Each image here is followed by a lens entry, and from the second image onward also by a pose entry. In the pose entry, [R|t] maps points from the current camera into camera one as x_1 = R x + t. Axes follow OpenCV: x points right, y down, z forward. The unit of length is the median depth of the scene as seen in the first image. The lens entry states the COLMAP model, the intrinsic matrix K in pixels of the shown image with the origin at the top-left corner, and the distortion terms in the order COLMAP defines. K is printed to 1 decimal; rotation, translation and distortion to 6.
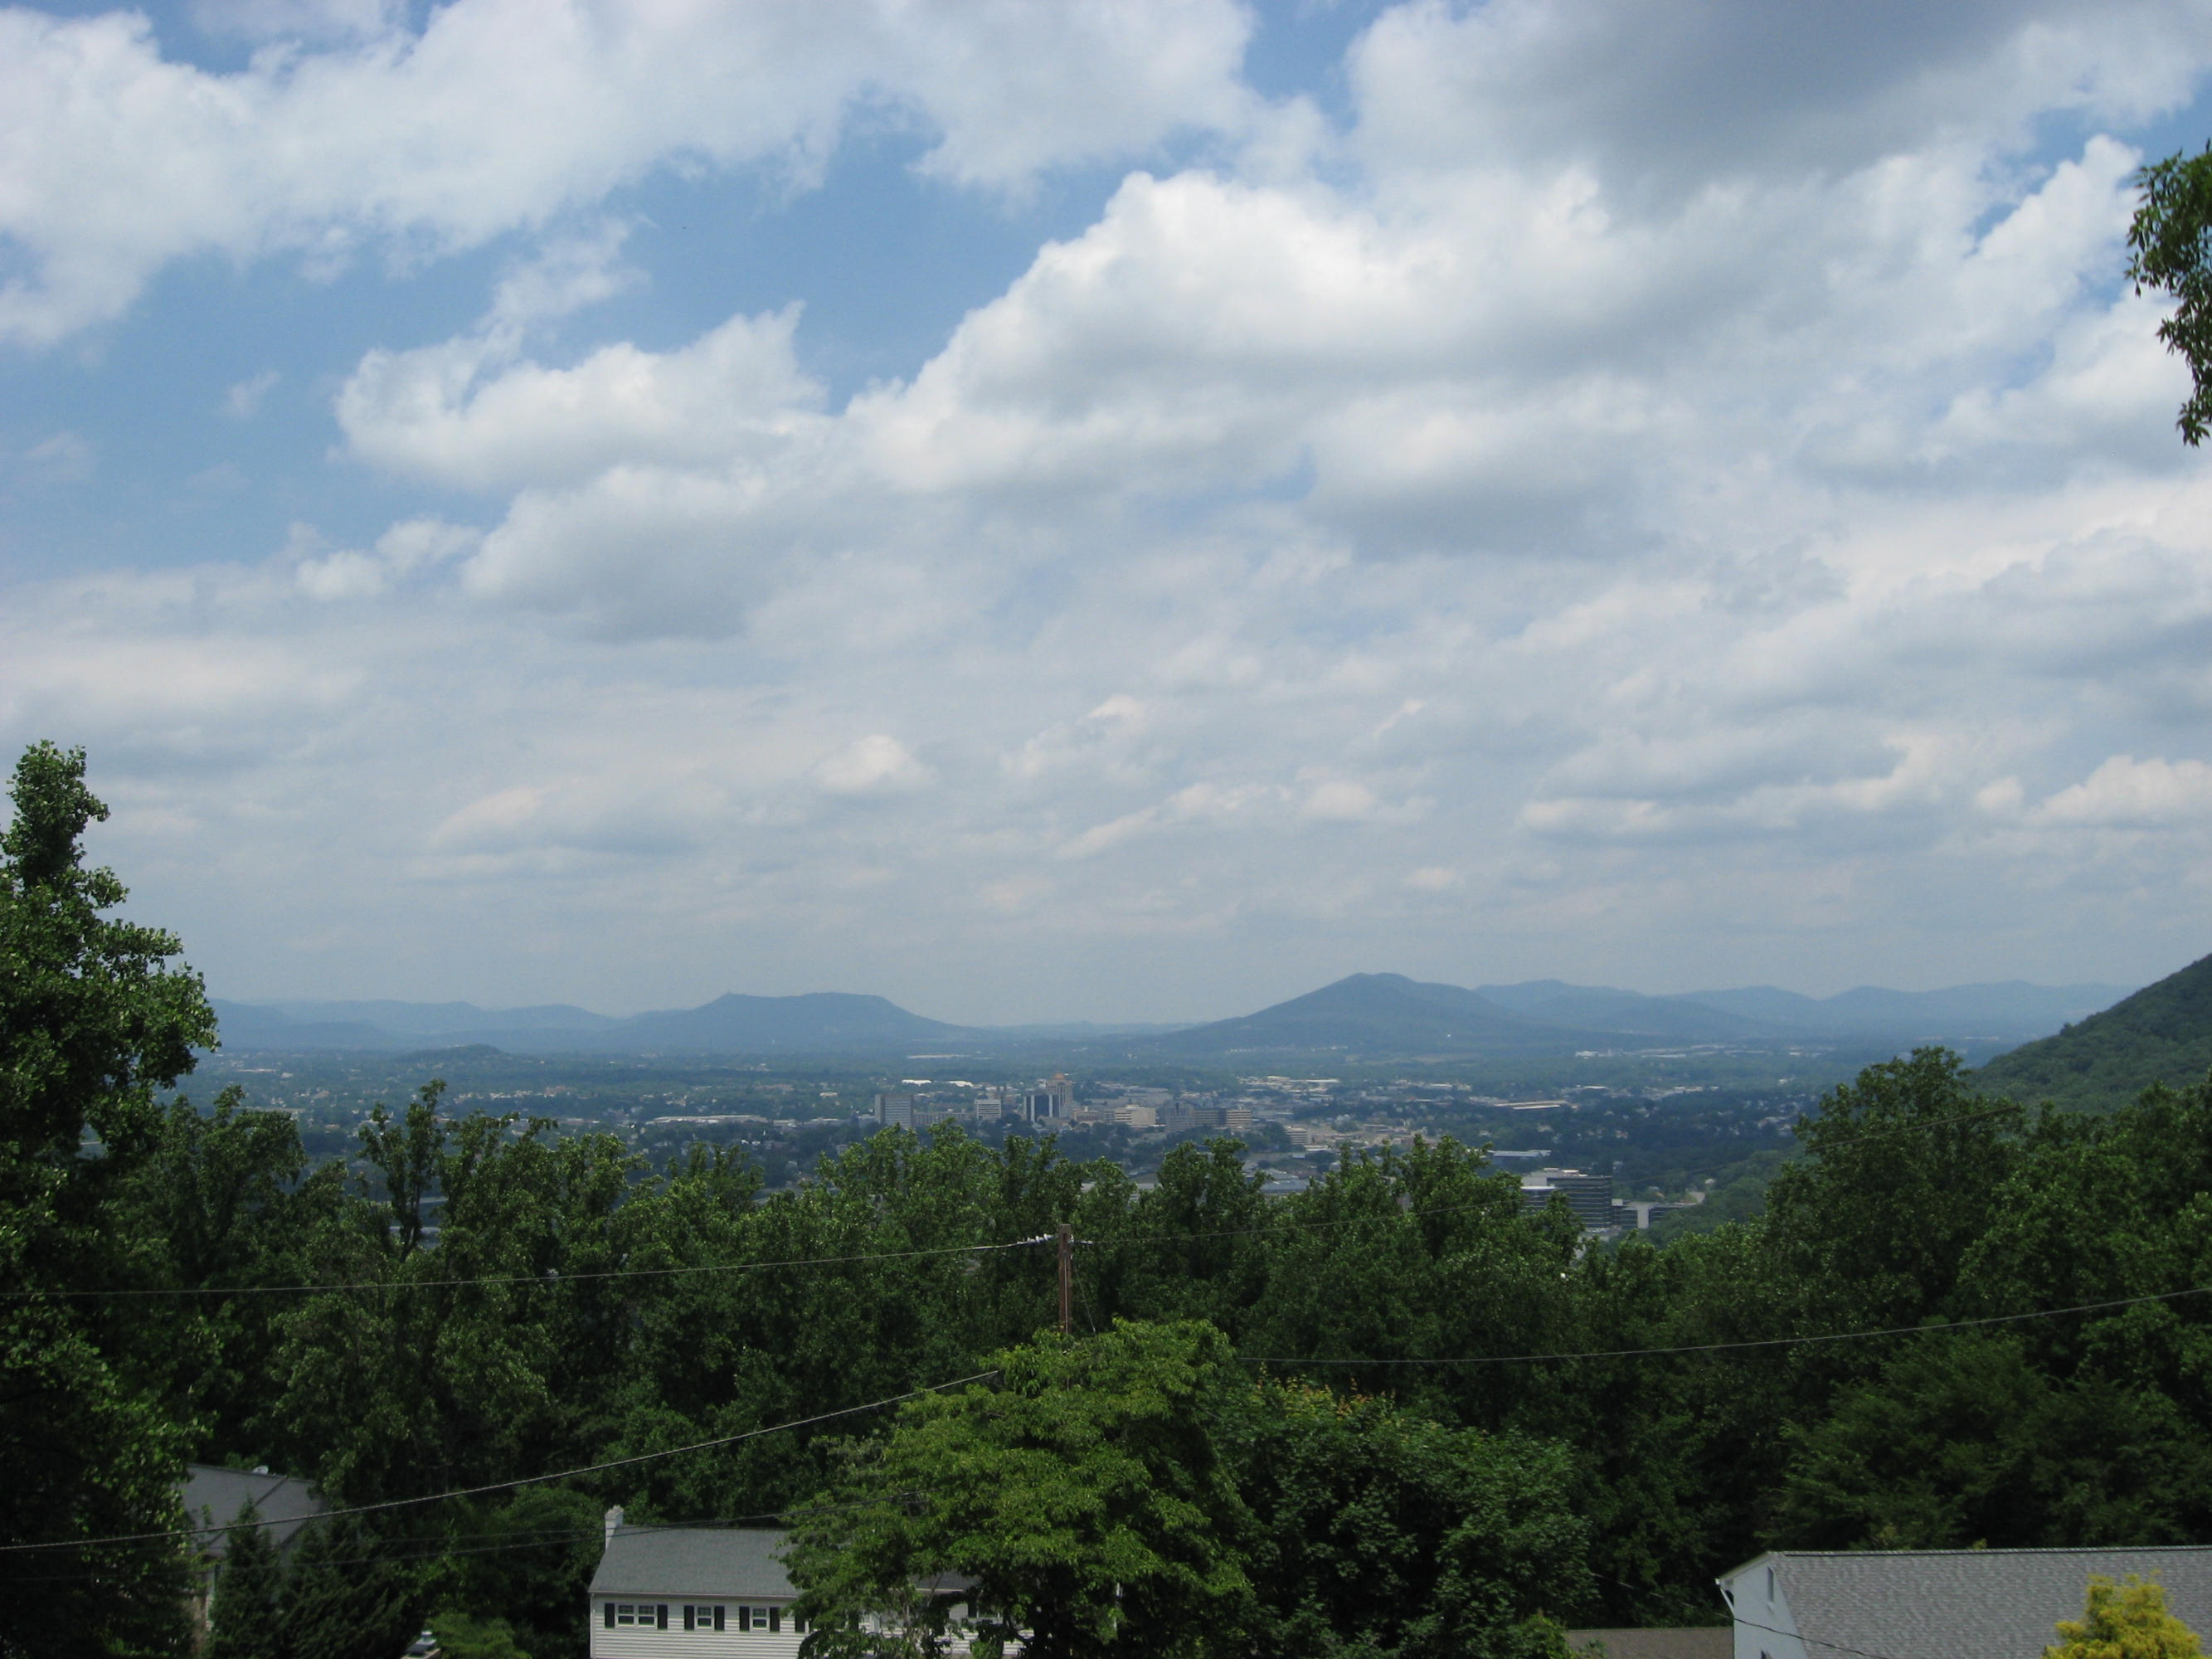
lens RADIAL K [[2314.5, 0, 1115.5], [0, 2314.5, 801.9], [0, 0, 1]] dist [-0.141851, 0.082042]
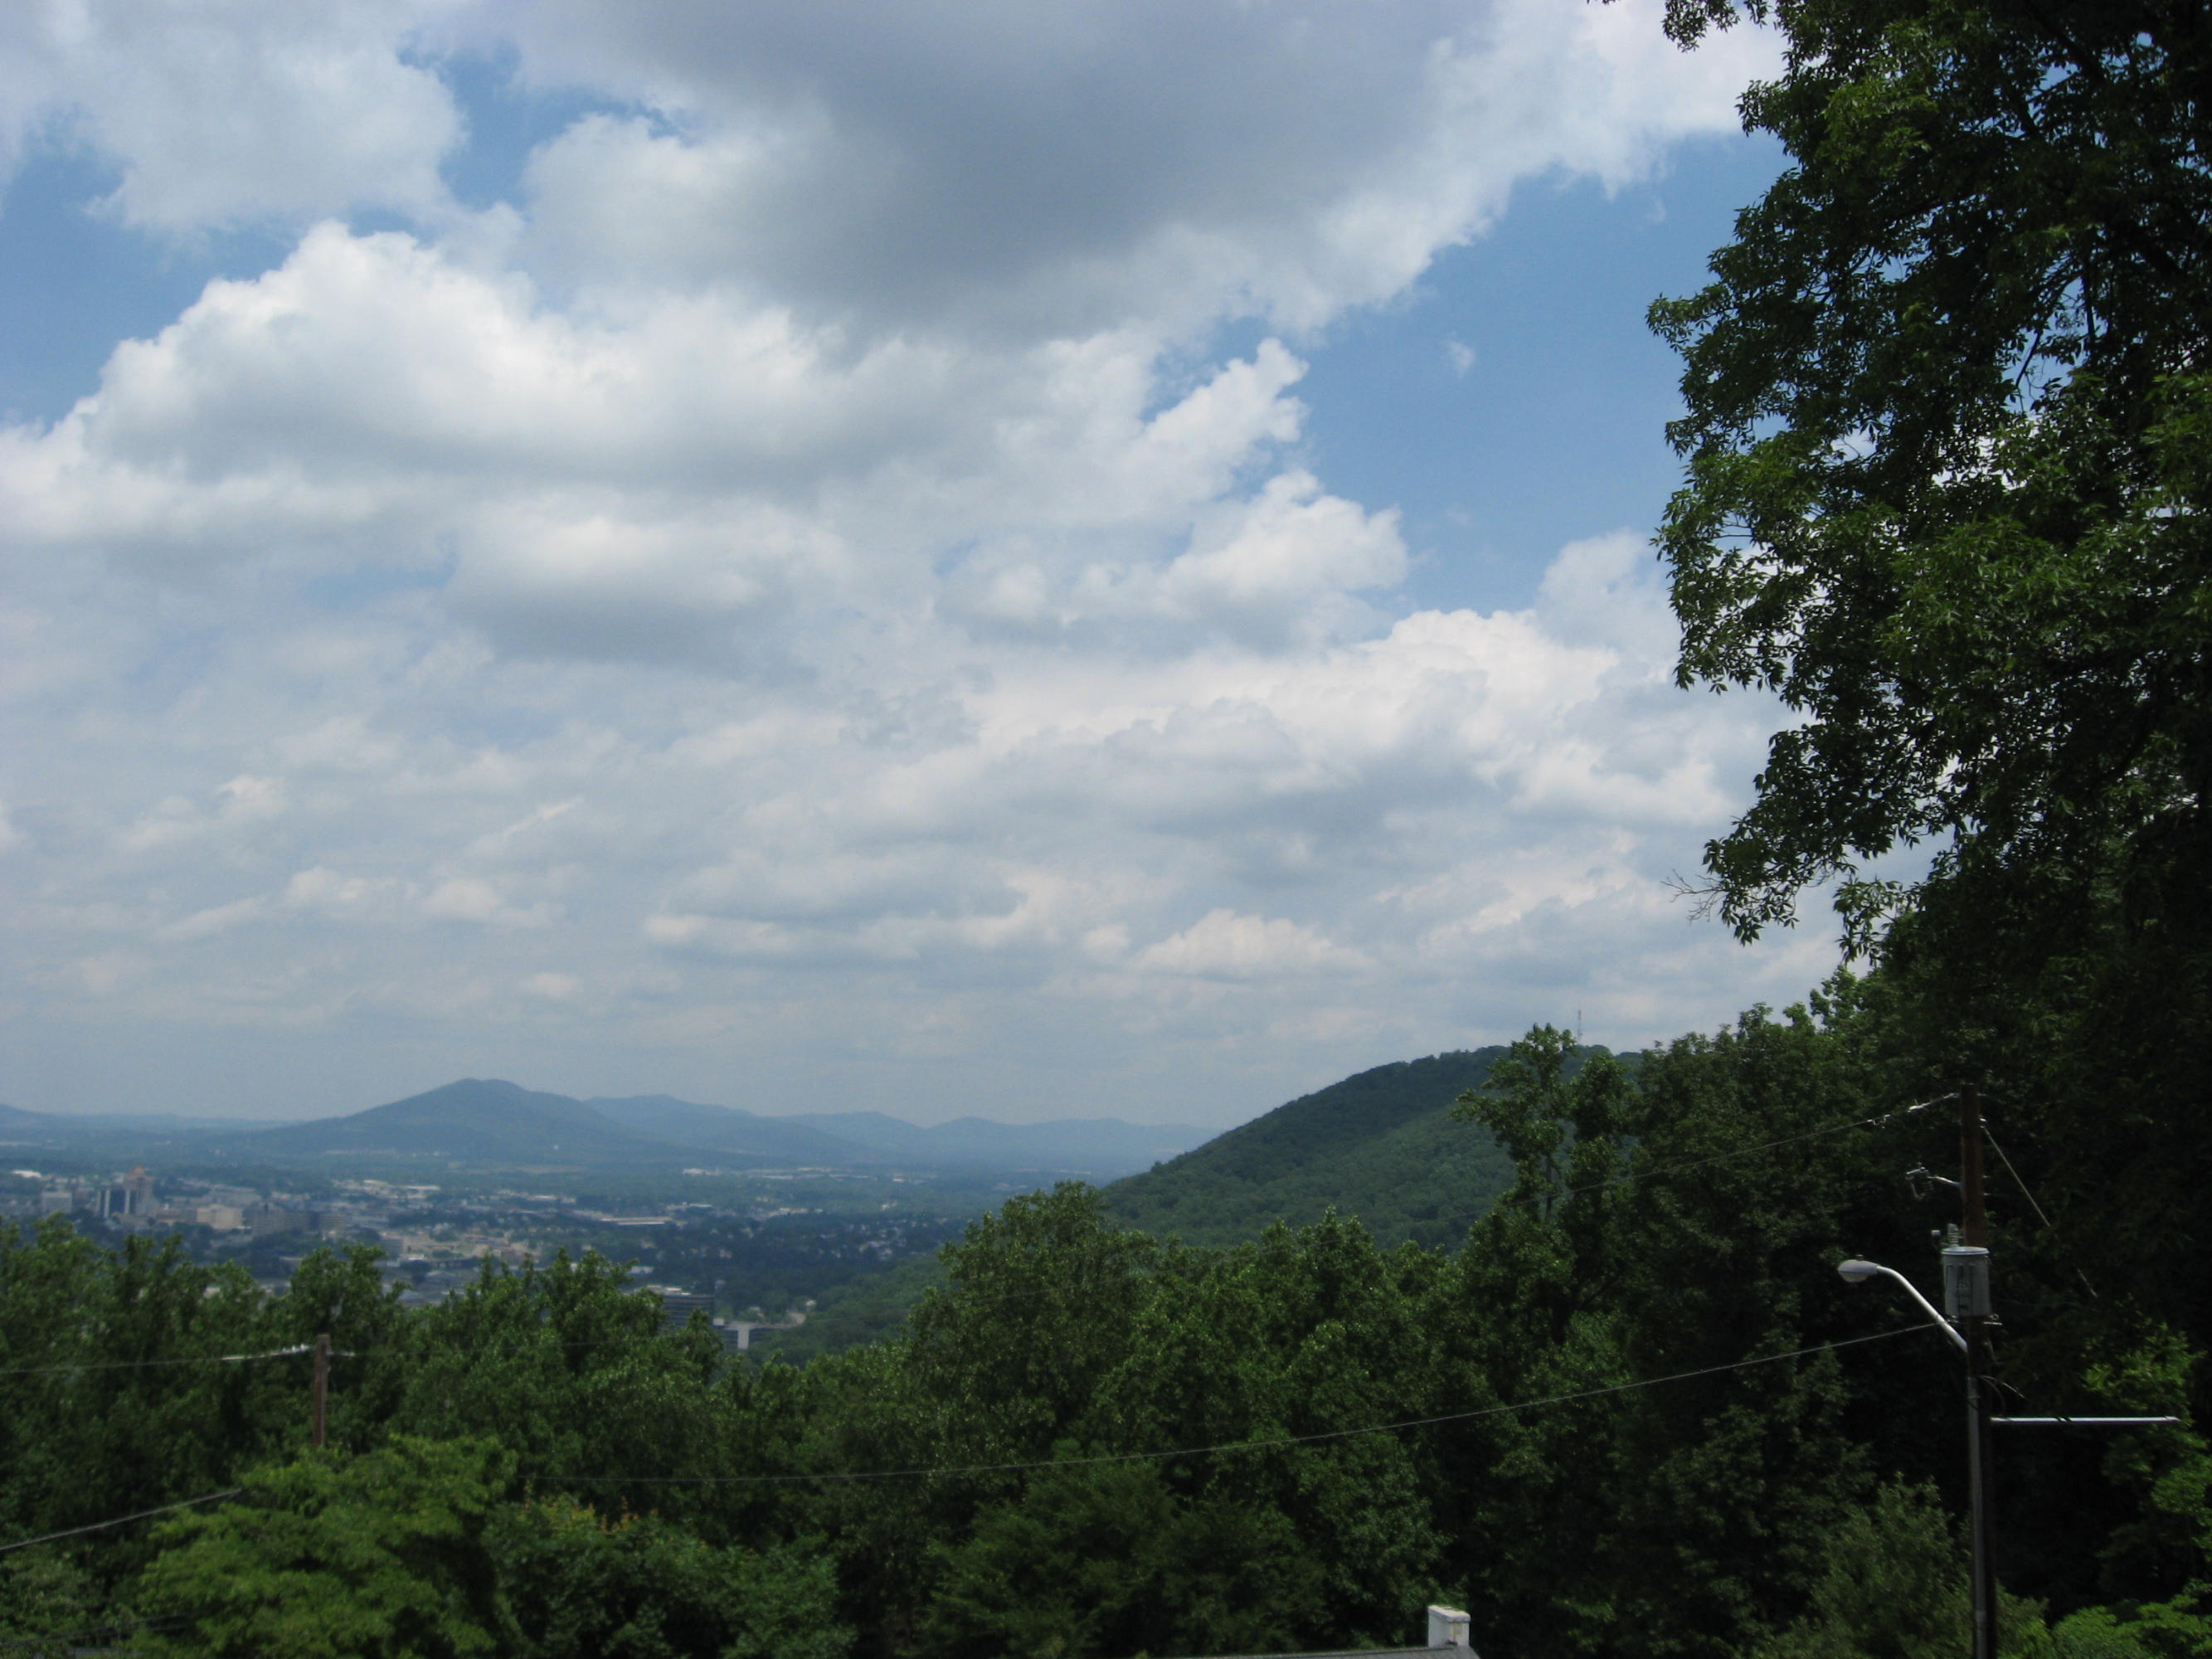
lens RADIAL K [[2314.5, 0, 1115.5], [0, 2314.5, 801.9], [0, 0, 1]] dist [-0.141851, 0.082042]
pose [[0.928096, 0.087315, 0.361959, -0.022411], [-0.069119, 0.995621, -0.062944, -0.000541], [-0.365870, 0.033400, 0.930066, -0.002003]]
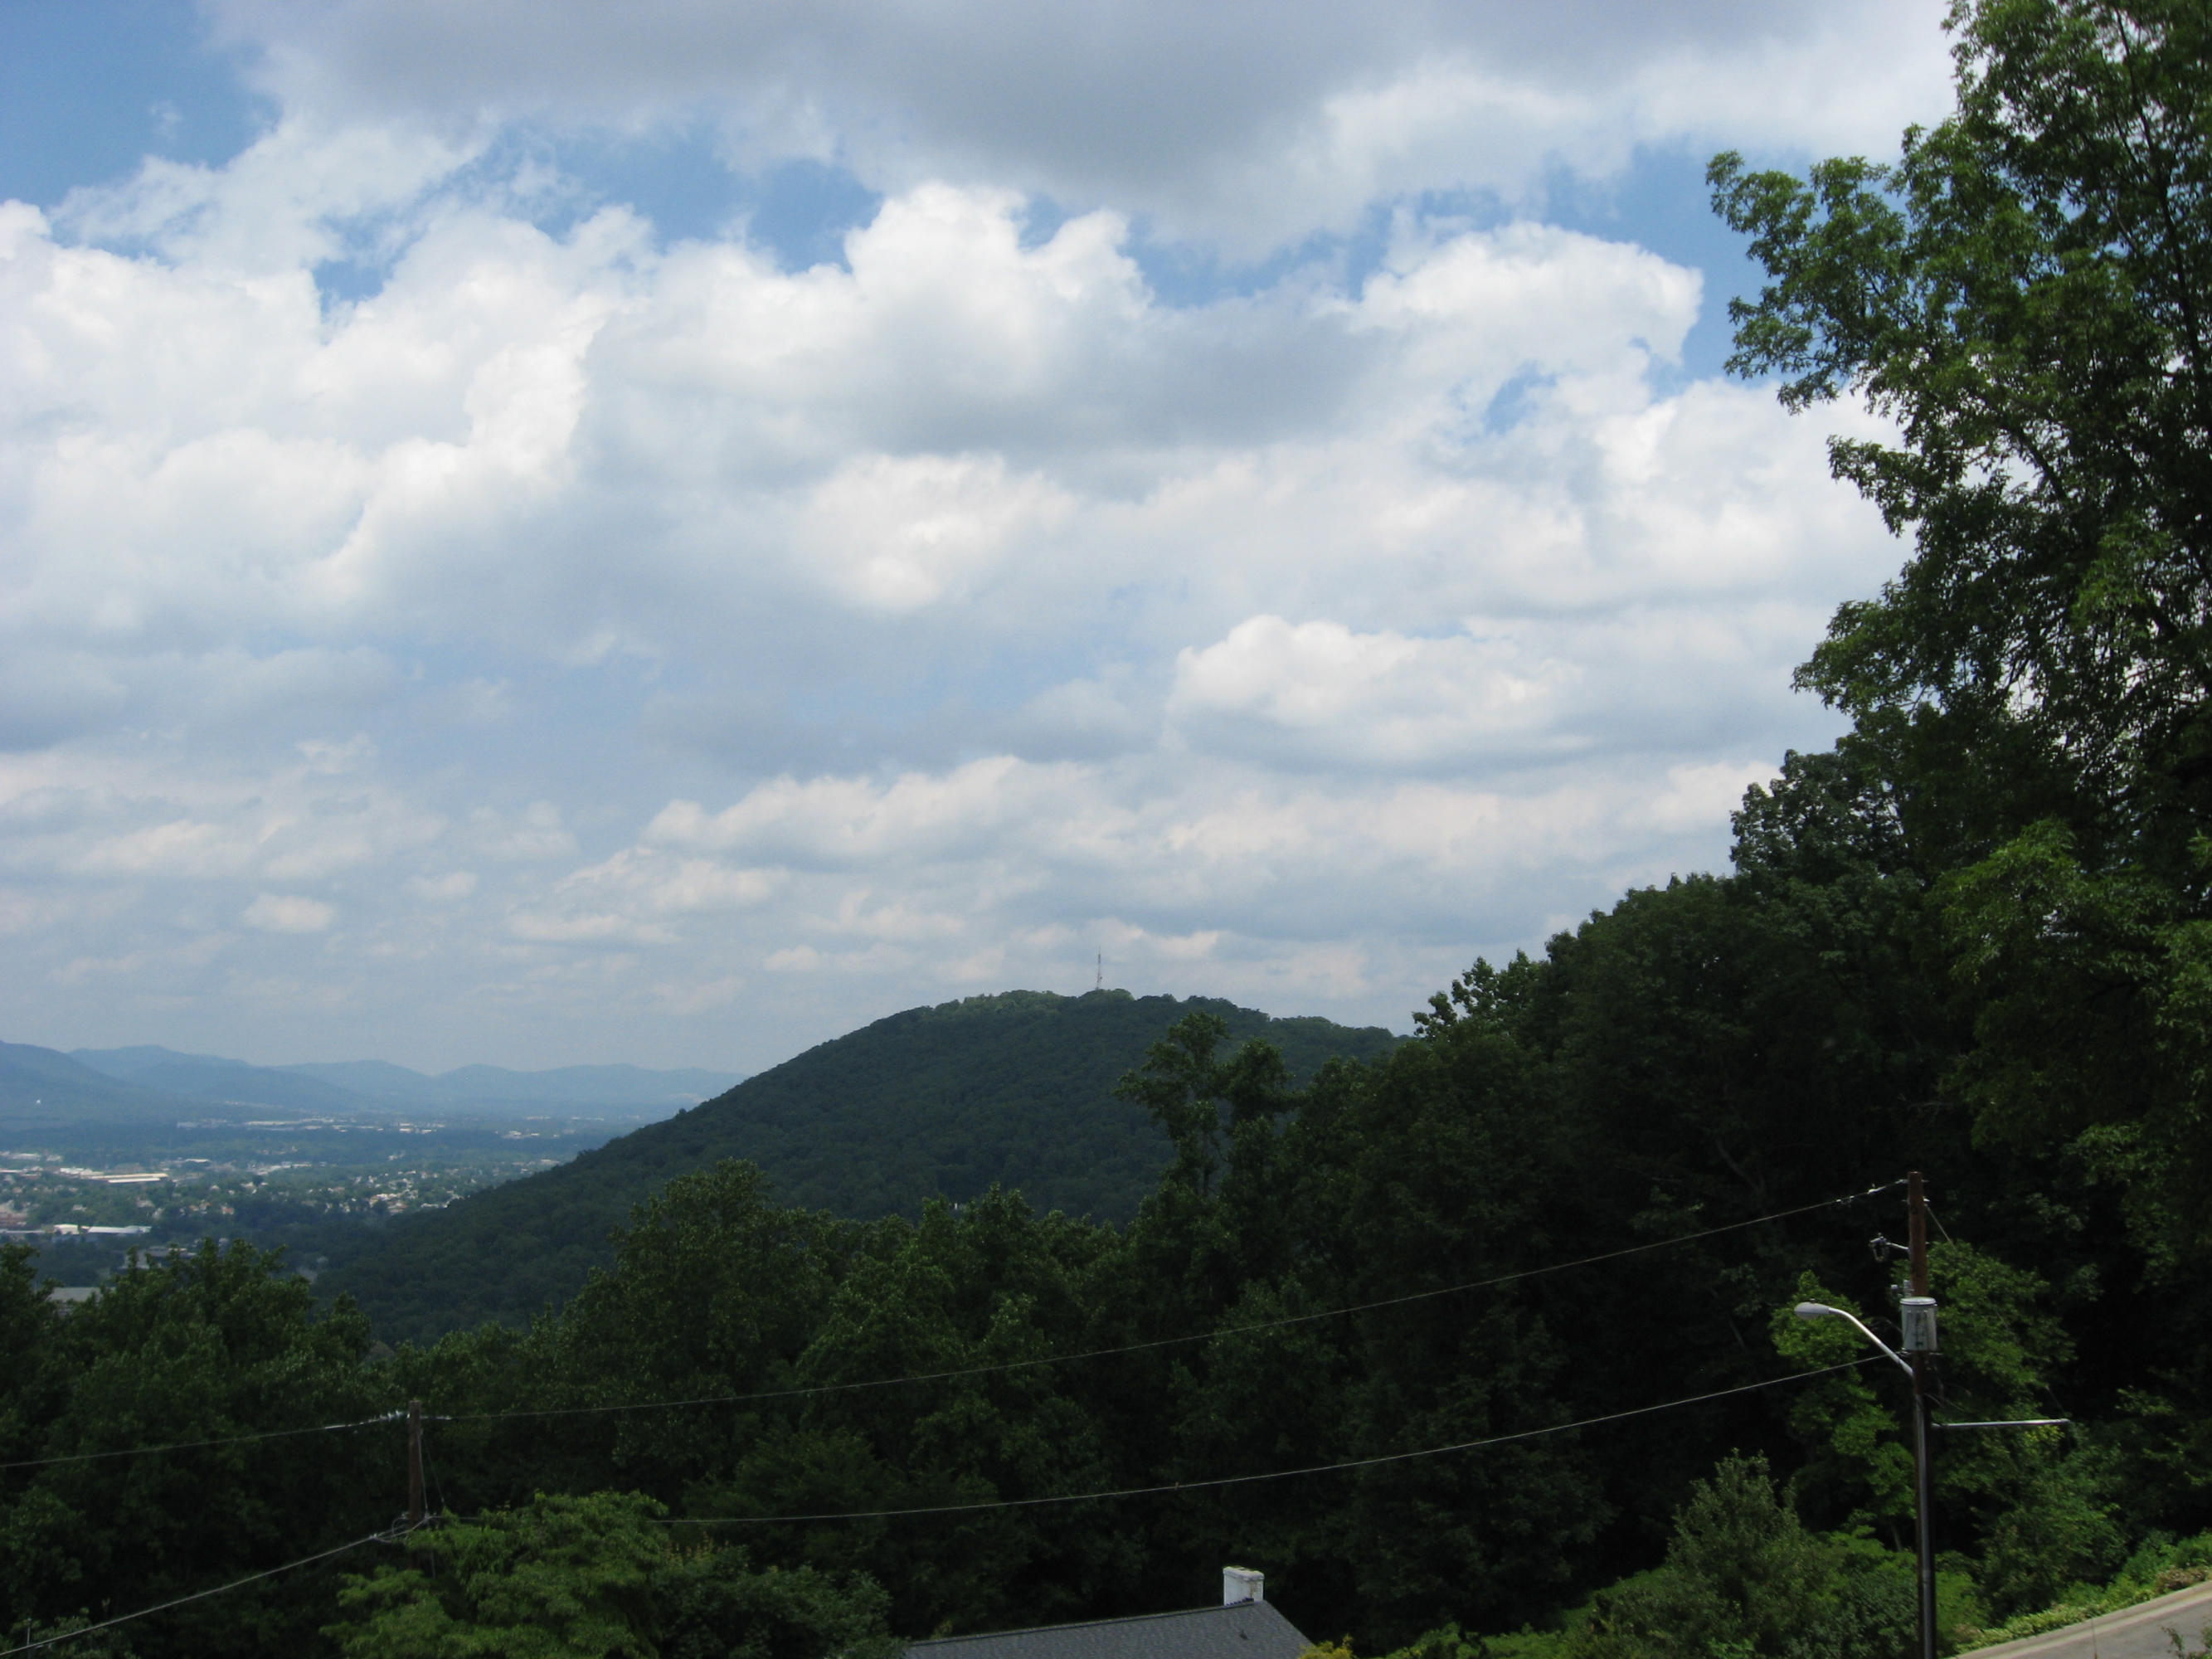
lens RADIAL K [[2314.5, 0, 1115.5], [0, 2314.5, 801.9], [0, 0, 1]] dist [-0.141851, 0.082042]
pose [[0.832348, 0.082380, 0.548097, -0.100750], [-0.064284, 0.996567, -0.052164, -0.016326], [-0.550513, 0.008185, 0.834787, -0.011907]]
